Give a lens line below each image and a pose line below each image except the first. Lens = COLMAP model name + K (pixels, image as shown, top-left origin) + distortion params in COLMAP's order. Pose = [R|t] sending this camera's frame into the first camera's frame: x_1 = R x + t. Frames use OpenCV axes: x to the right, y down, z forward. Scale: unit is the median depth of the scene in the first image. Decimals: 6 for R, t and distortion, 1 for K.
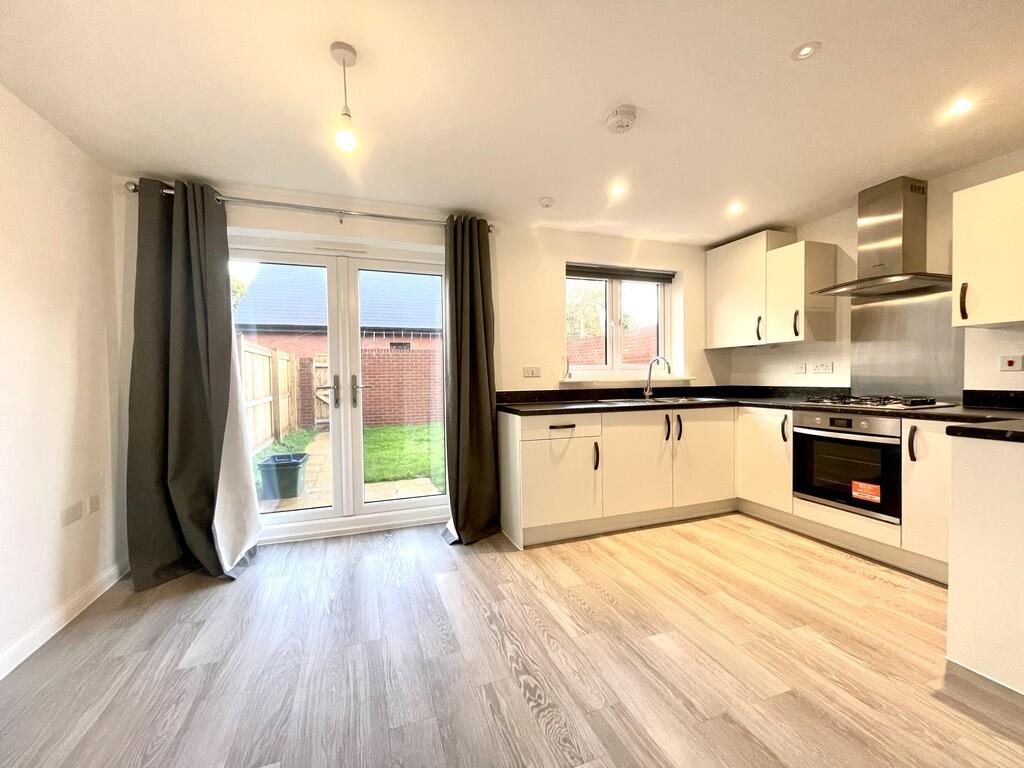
lens RADIAL K [[413.2, 0, 509.9], [0, 413.2, 386.4], [0, 0, 1]] dist [-0.000055, -0.000163]
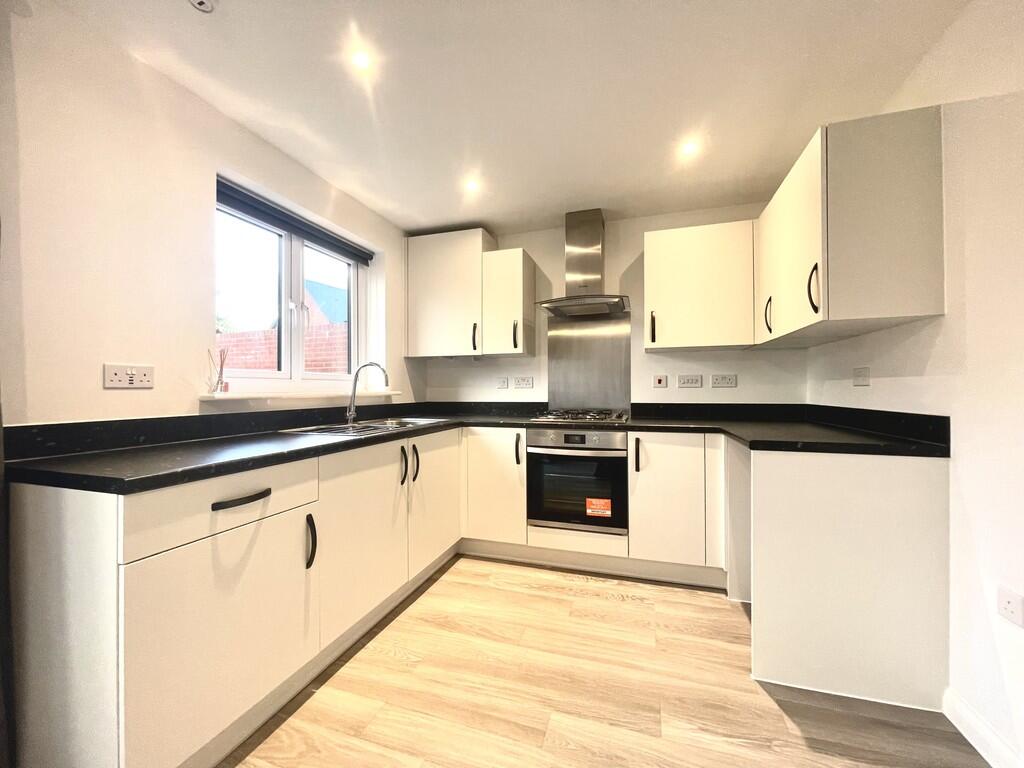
lens RADIAL K [[413.2, 0, 509.9], [0, 413.2, 386.4], [0, 0, 1]] dist [-0.000055, -0.000163]
pose [[0.622012, 0.015532, 0.782854, -0.043783], [0.014684, 0.999396, -0.031495, -0.006210], [-0.782870, 0.031085, 0.621408, 0.463771]]
